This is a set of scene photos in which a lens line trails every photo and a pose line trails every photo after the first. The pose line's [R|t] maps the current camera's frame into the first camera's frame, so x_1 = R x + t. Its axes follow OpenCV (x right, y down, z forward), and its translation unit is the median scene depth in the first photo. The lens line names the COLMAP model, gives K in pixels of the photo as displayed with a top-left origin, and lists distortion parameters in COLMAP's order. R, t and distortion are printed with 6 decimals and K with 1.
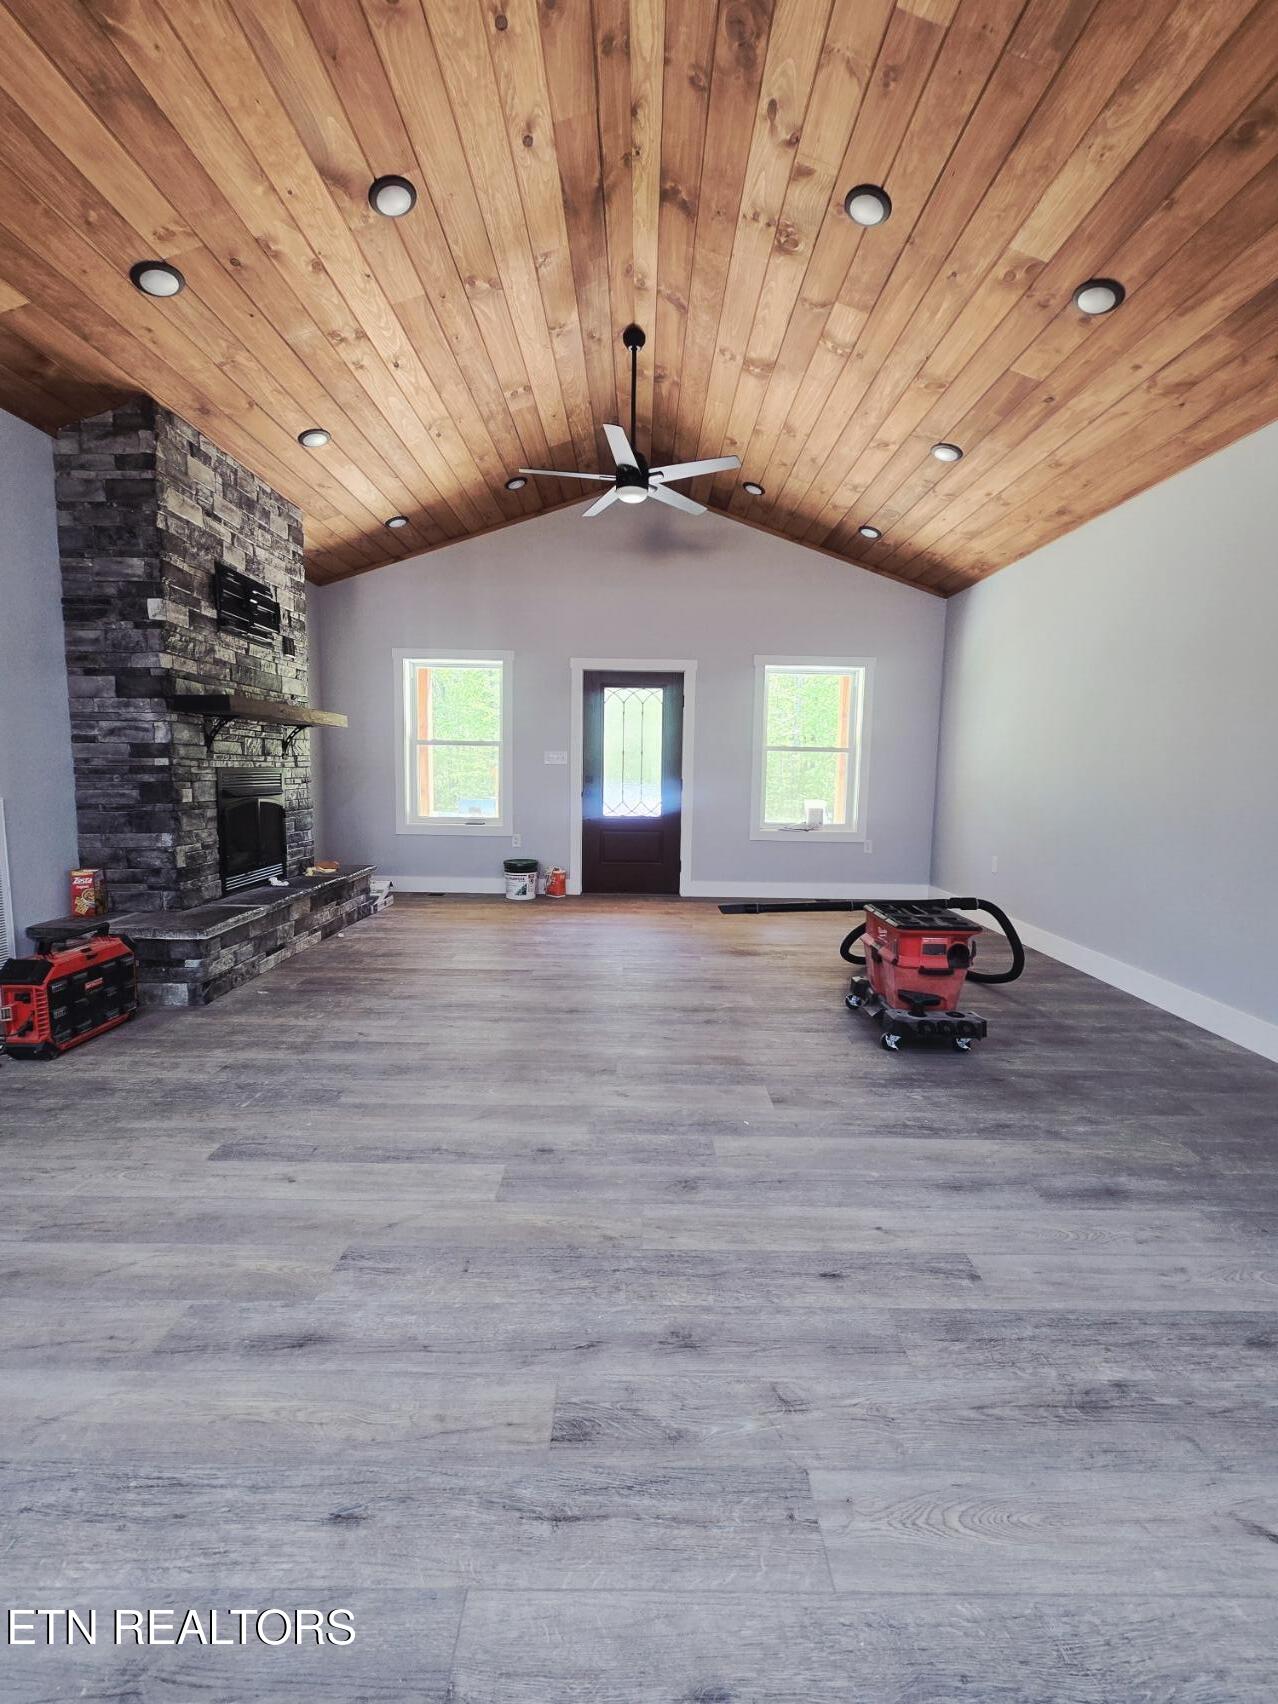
lens RADIAL K [[695.6, 0, 642.2], [0, 695.6, 850.0], [0, 0, 1]] dist [-0.003899, 0.000407]
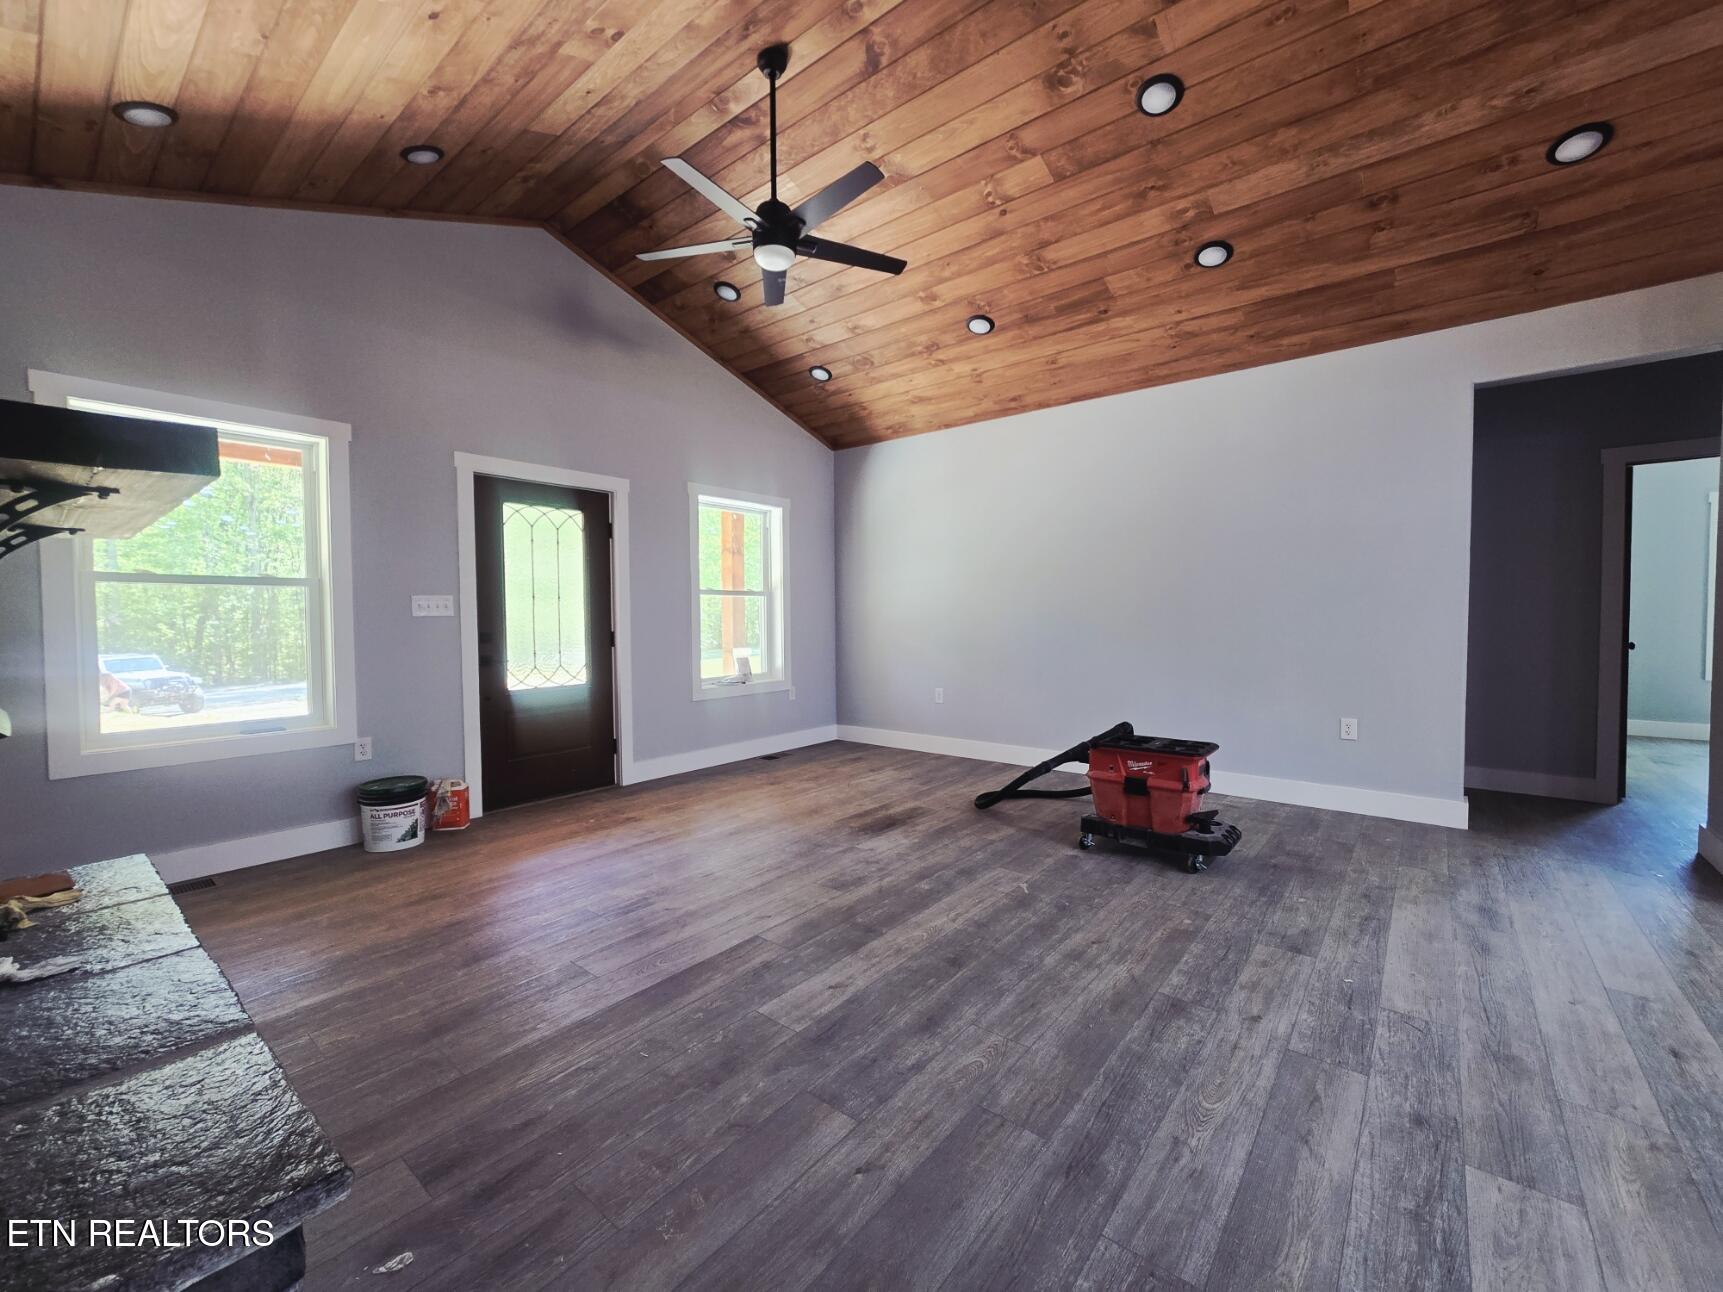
lens RADIAL K [[703.4, 0, 858.6], [0, 703.4, 641.0], [0, 0, 1]] dist [-0.003899, 0.000407]
pose [[0.642086, -0.051489, 0.764901, -0.598564], [0.109782, 0.993634, -0.025269, -0.071534], [-0.758731, 0.100197, 0.643651, 0.510550]]
